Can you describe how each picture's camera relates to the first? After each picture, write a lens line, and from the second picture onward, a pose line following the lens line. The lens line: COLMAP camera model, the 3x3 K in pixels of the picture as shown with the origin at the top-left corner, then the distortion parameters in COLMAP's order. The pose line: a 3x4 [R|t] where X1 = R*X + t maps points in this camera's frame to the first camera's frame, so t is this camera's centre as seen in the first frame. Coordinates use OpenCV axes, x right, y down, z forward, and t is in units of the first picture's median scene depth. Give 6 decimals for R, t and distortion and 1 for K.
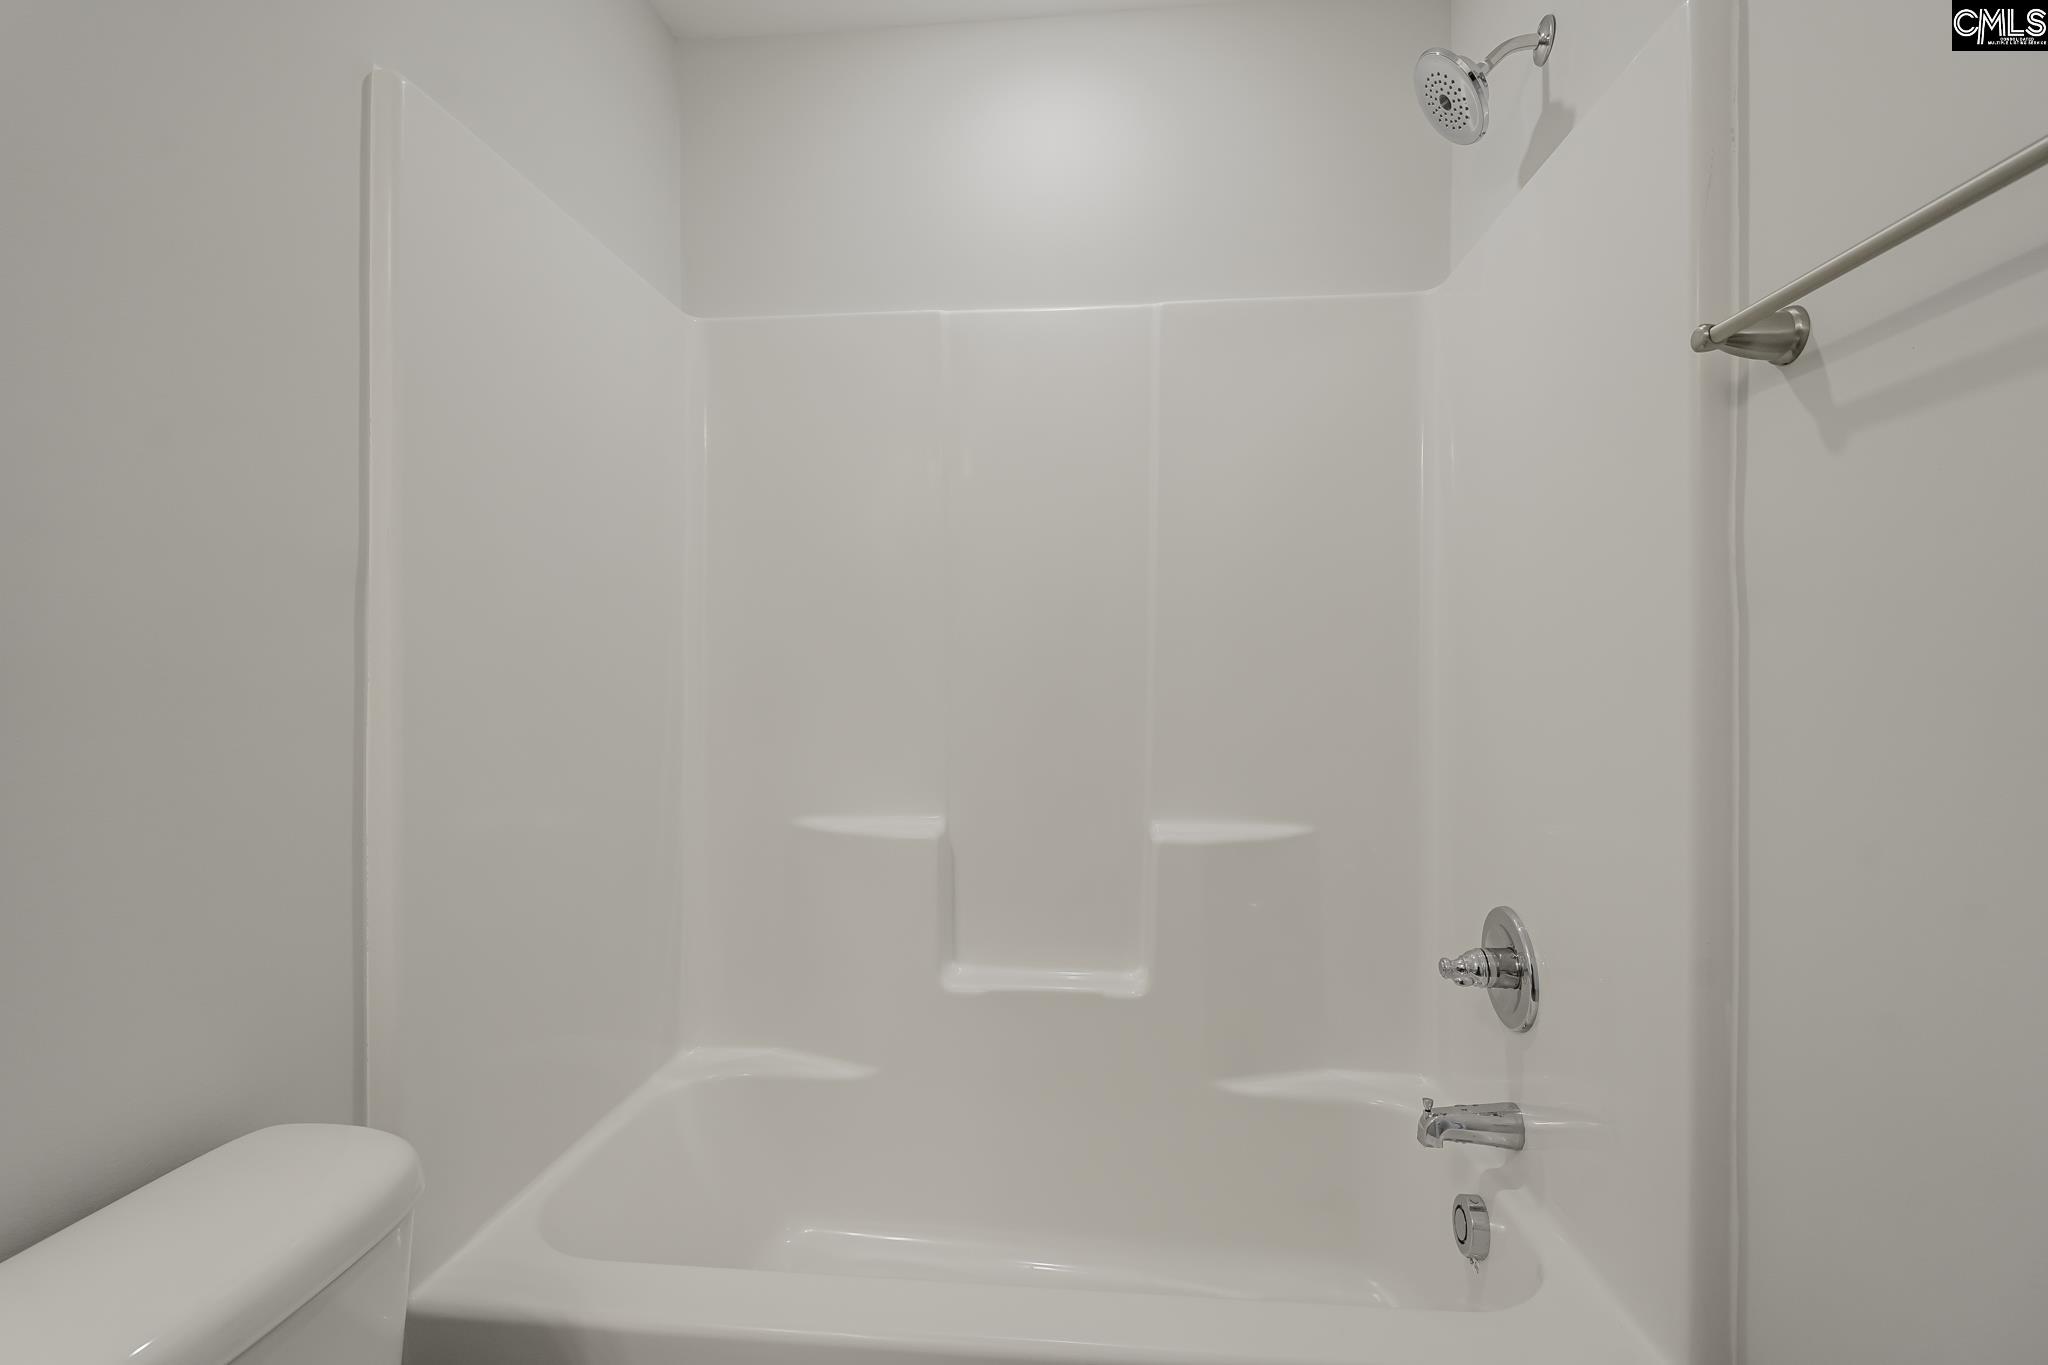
lens RADIAL K [[934.6, 0, 1016.6], [0, 934.6, 681.1], [0, 0, 1]] dist [-0.003259, 0.001888]
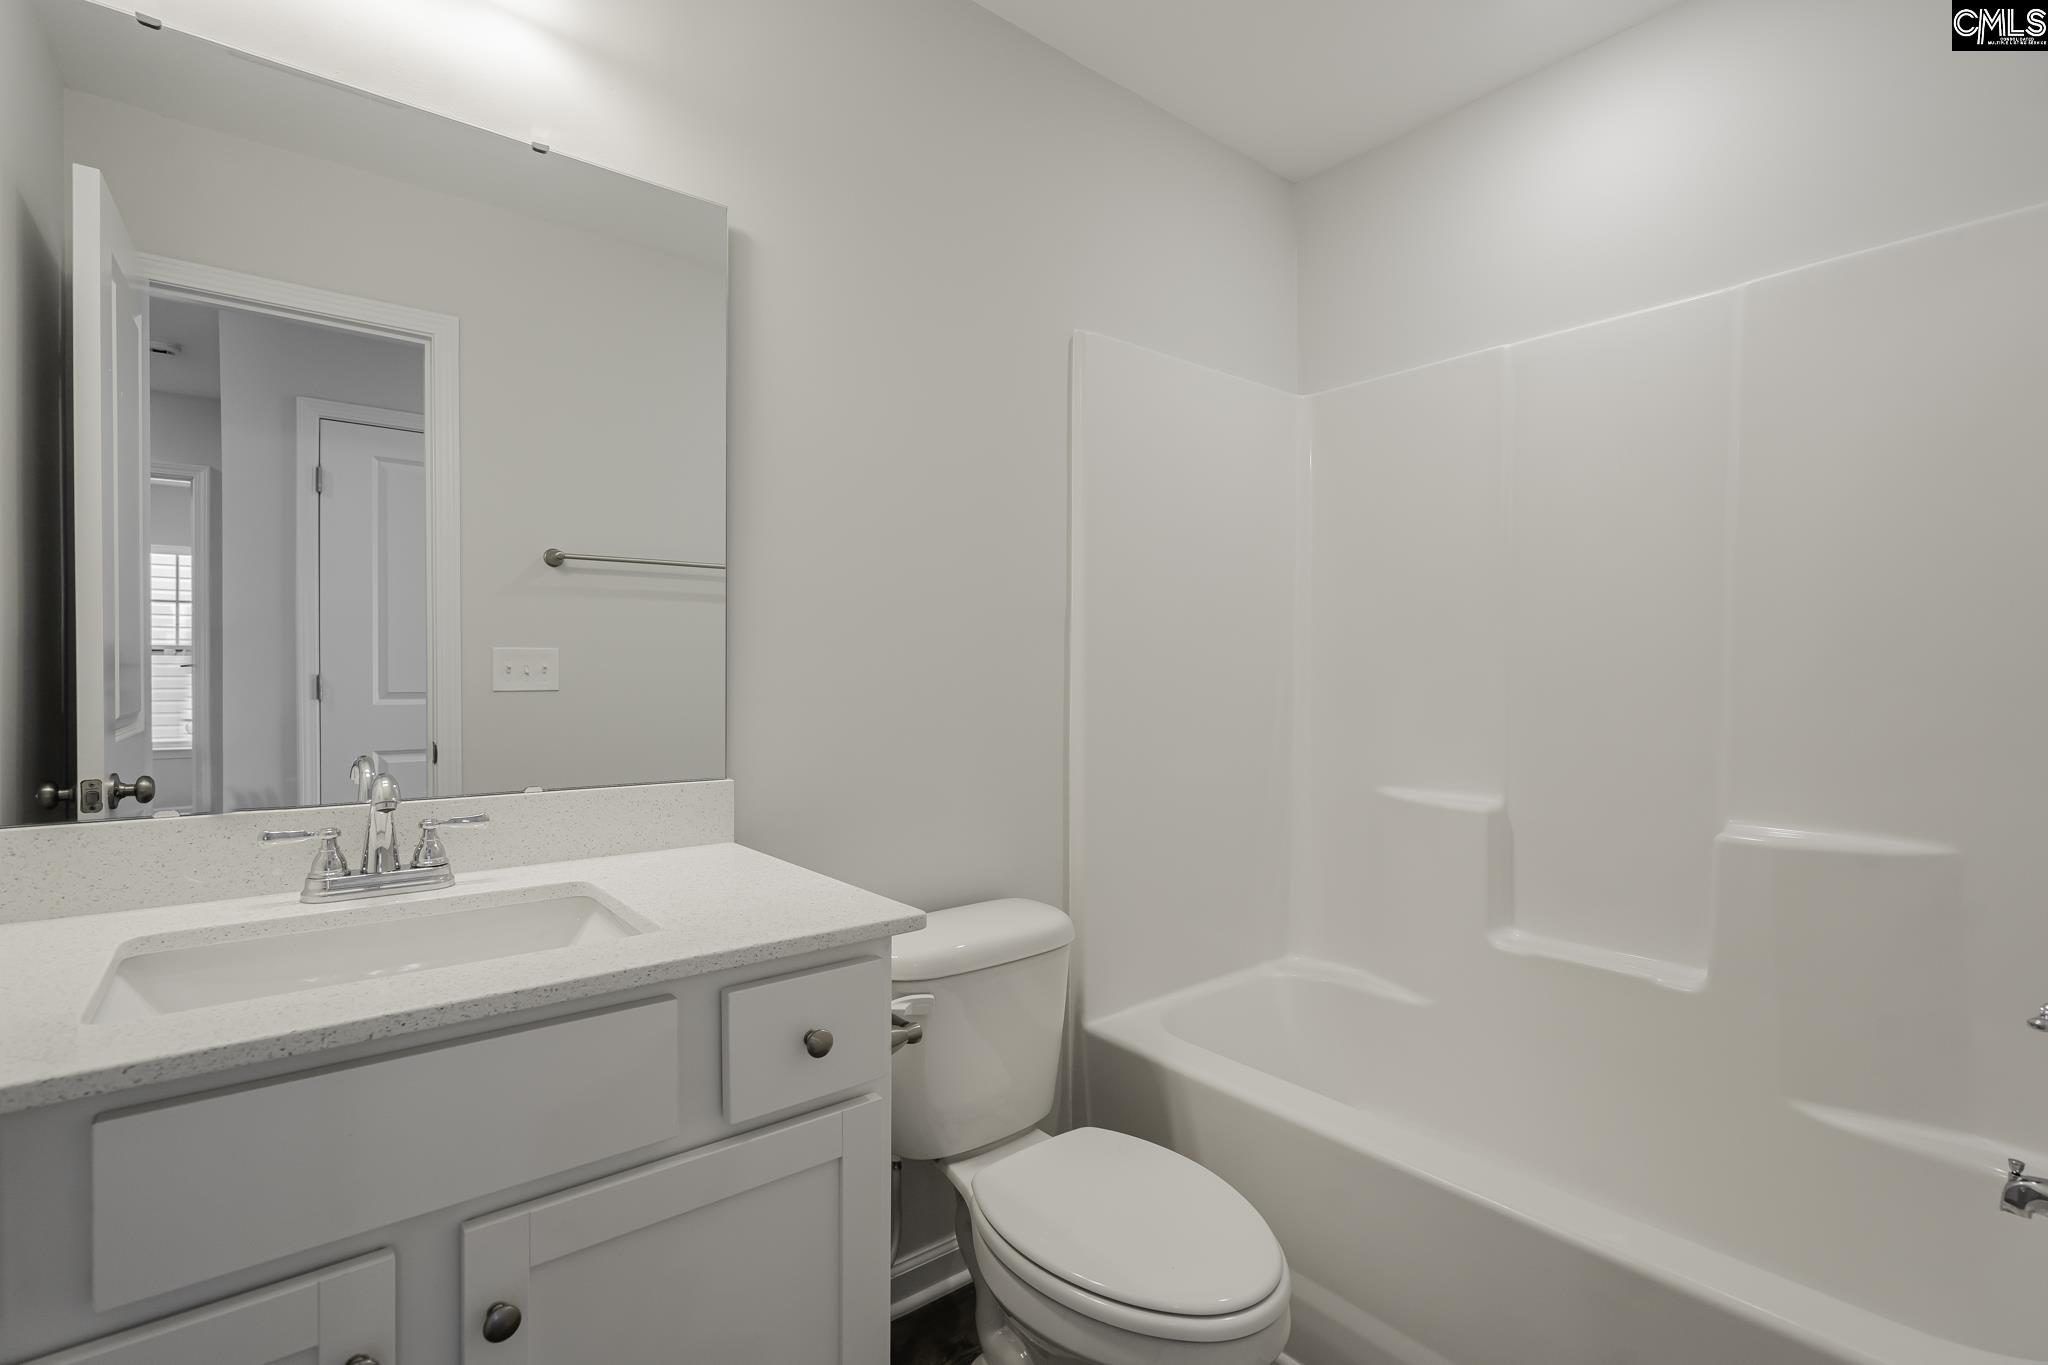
lens RADIAL K [[934.6, 0, 1018.1], [0, 934.6, 675.2], [0, 0, 1]] dist [-0.003259, 0.001888]
pose [[0.702808, 0.003274, -0.711372, 0.320795], [-0.002034, 0.999995, 0.002592, -0.002717], [0.711377, -0.000375, 0.702811, -0.210506]]
